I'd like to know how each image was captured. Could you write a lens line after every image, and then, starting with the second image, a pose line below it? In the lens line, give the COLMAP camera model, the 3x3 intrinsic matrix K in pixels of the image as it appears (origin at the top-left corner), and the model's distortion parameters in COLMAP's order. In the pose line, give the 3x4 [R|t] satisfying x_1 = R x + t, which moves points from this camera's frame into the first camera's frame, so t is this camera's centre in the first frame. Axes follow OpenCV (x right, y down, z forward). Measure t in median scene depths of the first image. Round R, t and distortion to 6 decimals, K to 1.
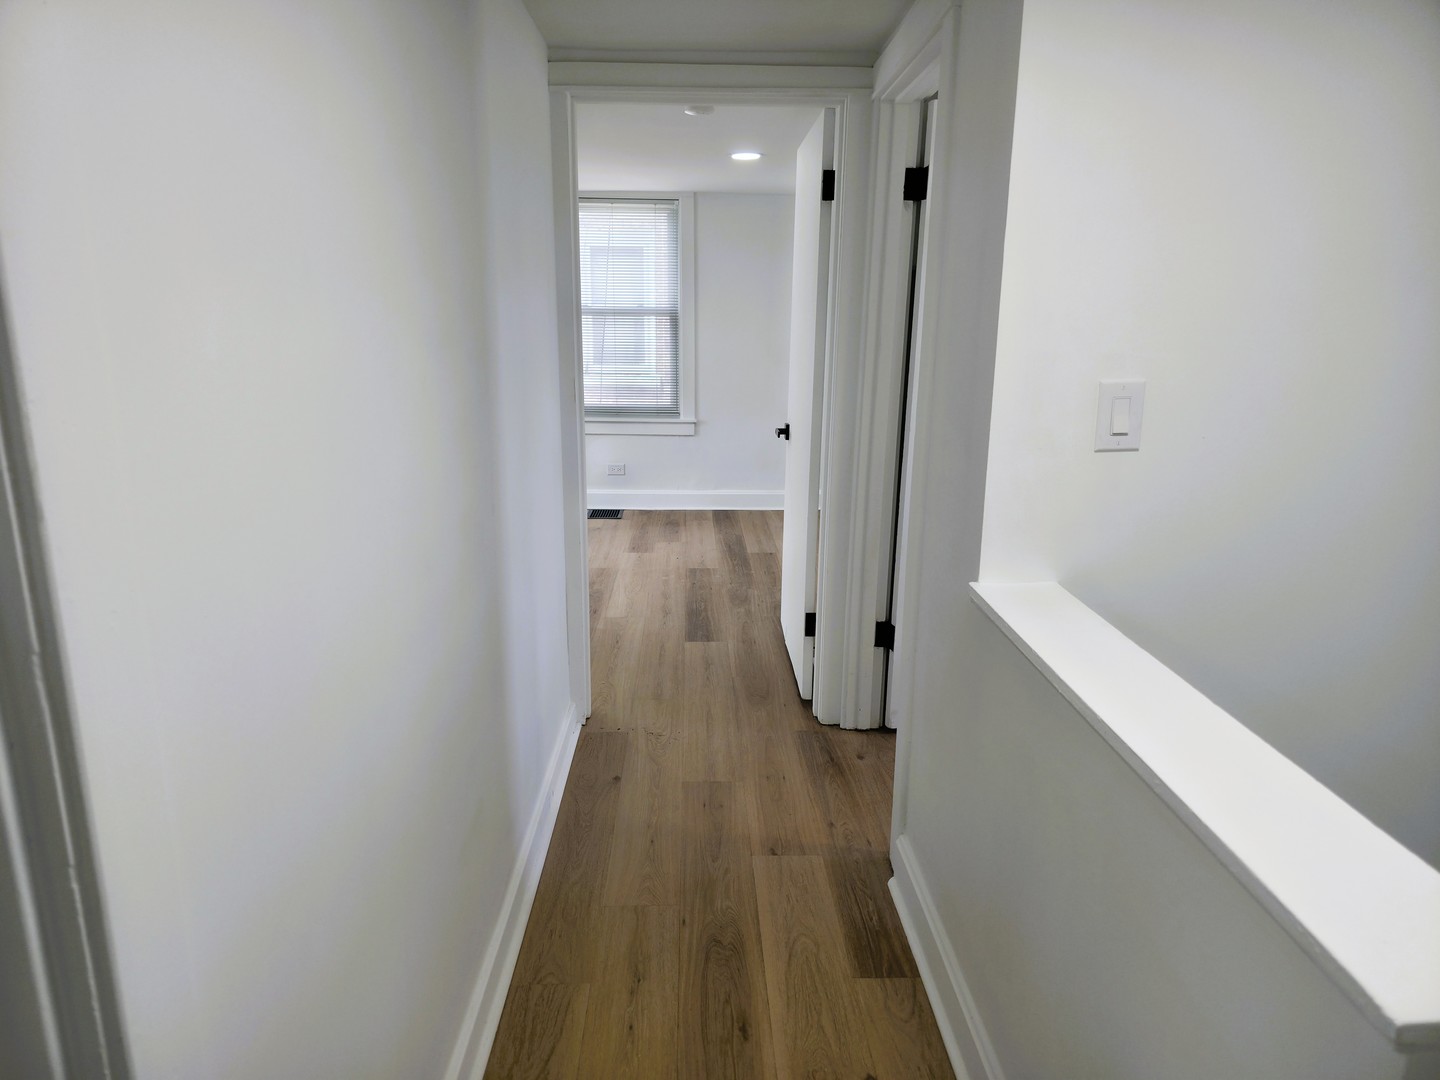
lens RADIAL K [[943.5, 0, 723.0], [0, 943.5, 533.5], [0, 0, 1]] dist [0.081849, -0.083852]
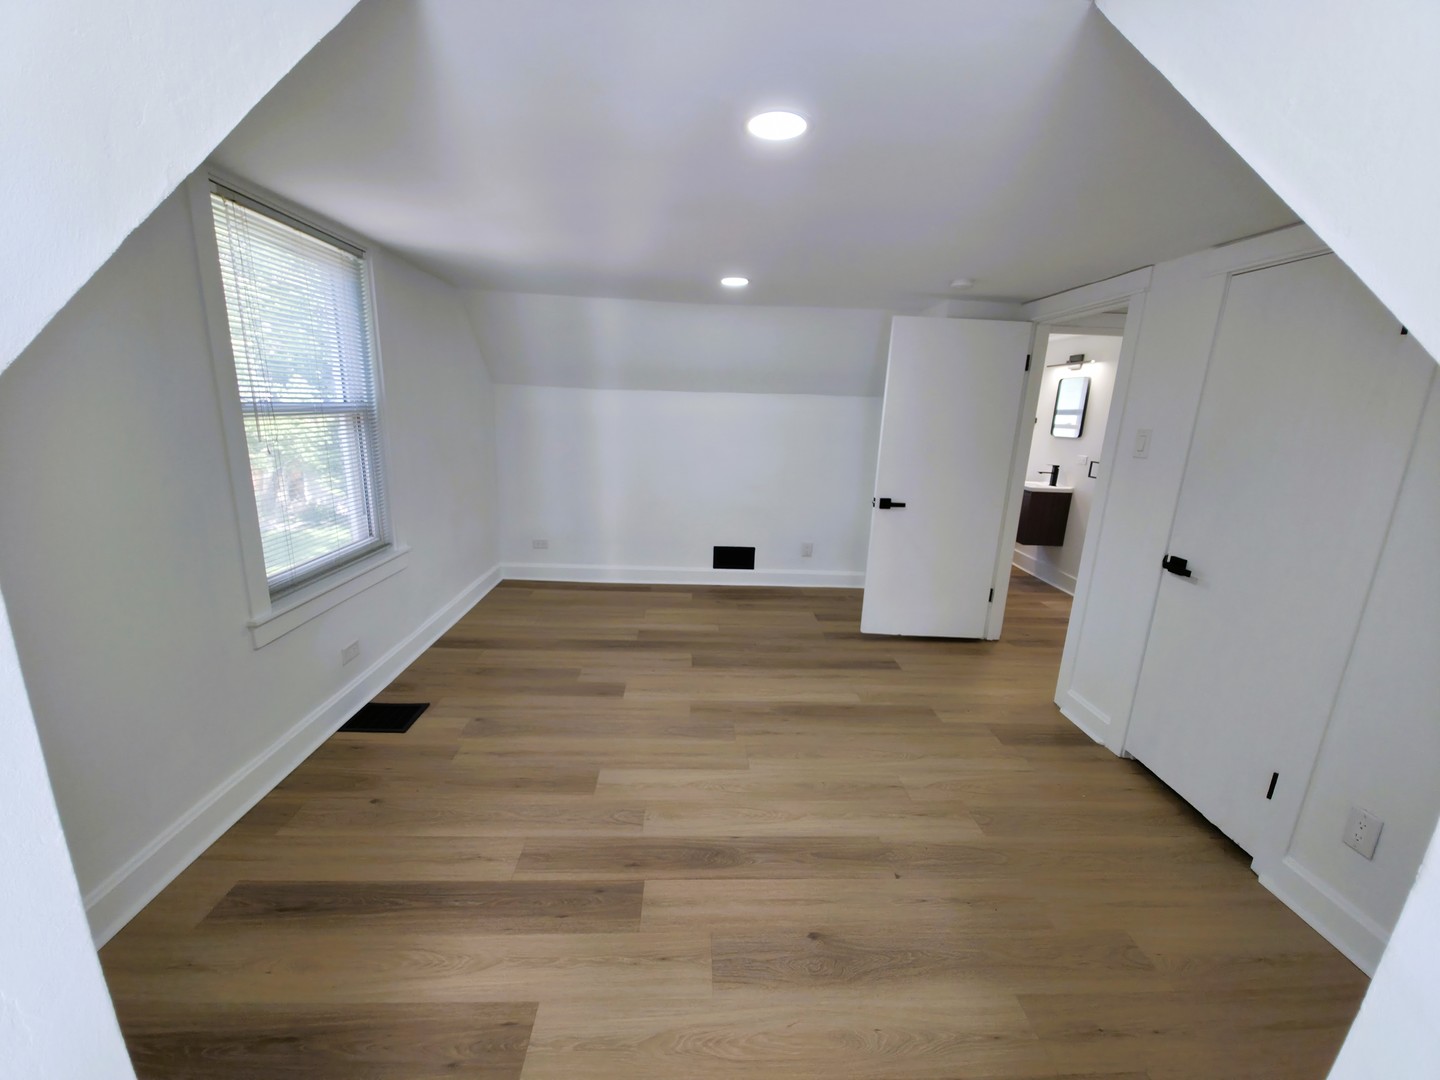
lens RADIAL K [[576.5, 0, 720.0], [0, 576.5, 540.0], [0, 0, 1]] dist [0.000184, 0.000010]
pose [[-0.002426, -0.239951, 0.970782, -0.613425], [0.200094, 0.951036, 0.235571, -0.235533], [-0.979774, 0.194819, 0.045706, 0.927076]]
